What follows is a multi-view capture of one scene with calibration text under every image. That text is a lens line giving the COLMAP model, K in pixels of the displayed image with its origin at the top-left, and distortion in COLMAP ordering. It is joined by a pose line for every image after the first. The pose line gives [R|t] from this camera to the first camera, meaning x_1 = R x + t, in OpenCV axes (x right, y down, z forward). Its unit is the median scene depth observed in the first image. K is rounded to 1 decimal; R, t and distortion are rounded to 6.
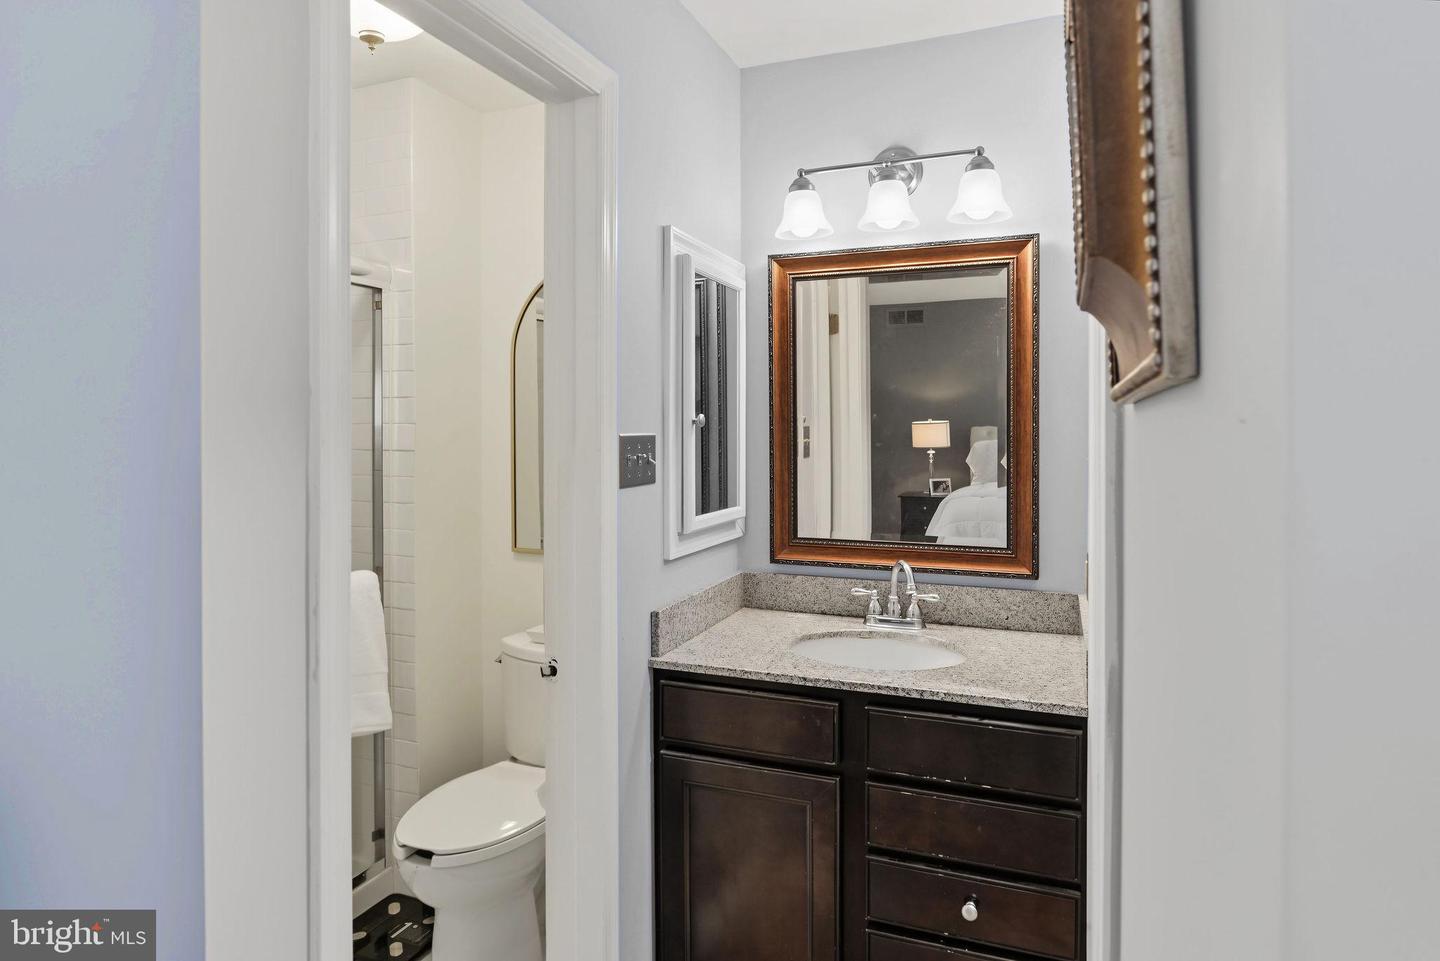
lens RADIAL K [[846.6, 0, 723.8], [0, 846.6, 436.8], [0, 0, 1]] dist [-0.004644, -0.001353]
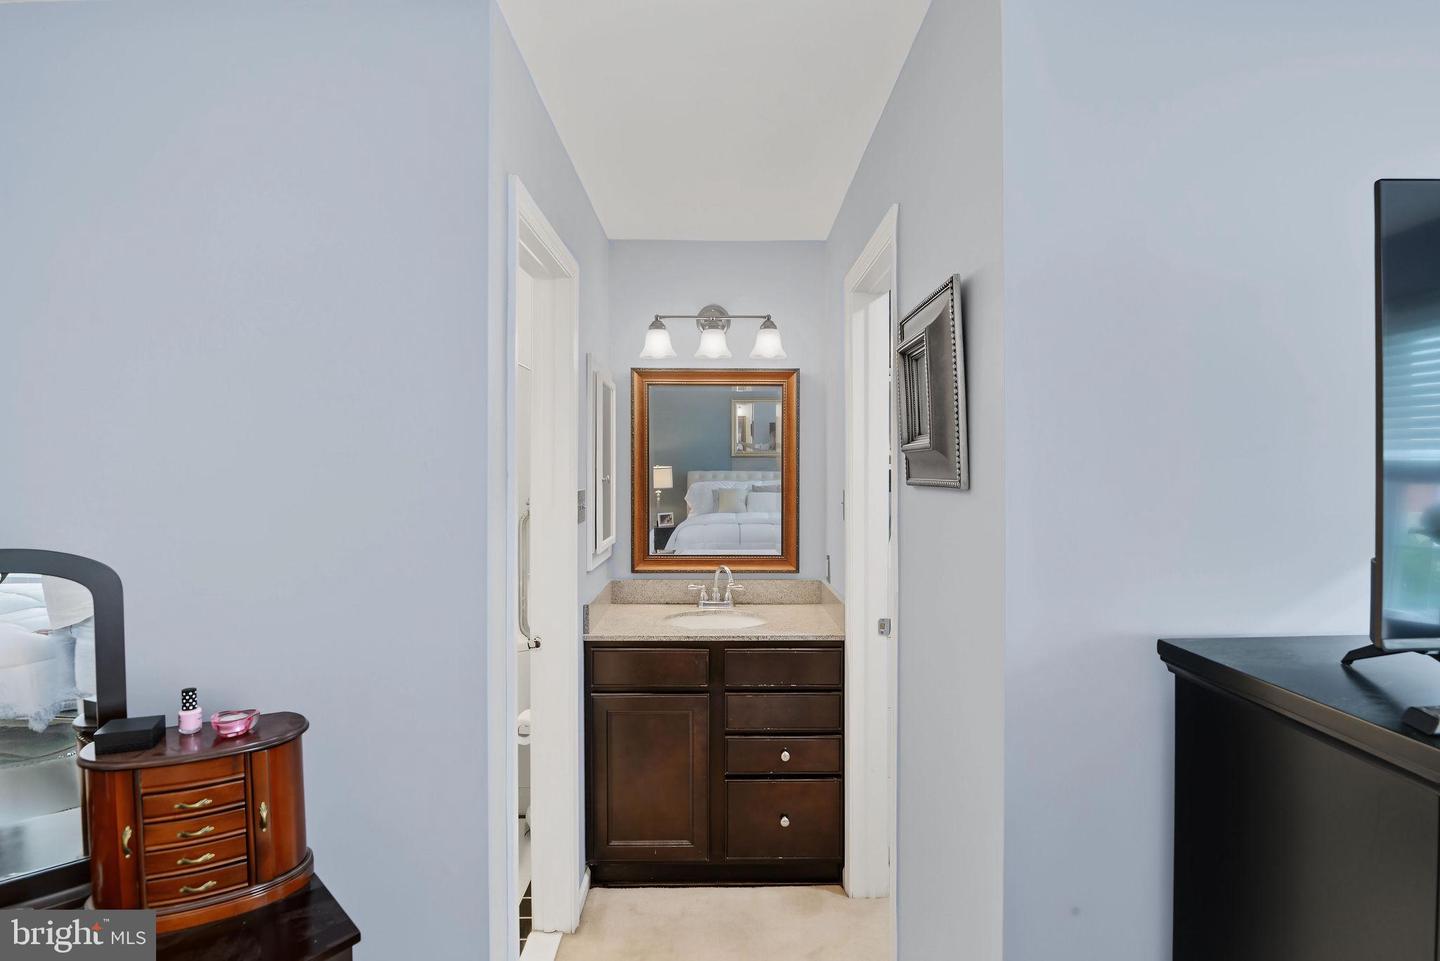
lens RADIAL K [[717.8, 0, 735.2], [0, 717.8, 470.2], [0, 0, 1]] dist [-0.024965, -0.000744]
pose [[0.925496, 0.002632, 0.378749, -0.289290], [0.001200, 0.999950, -0.009880, -0.021968], [-0.378756, 0.009598, 0.925447, -0.277795]]
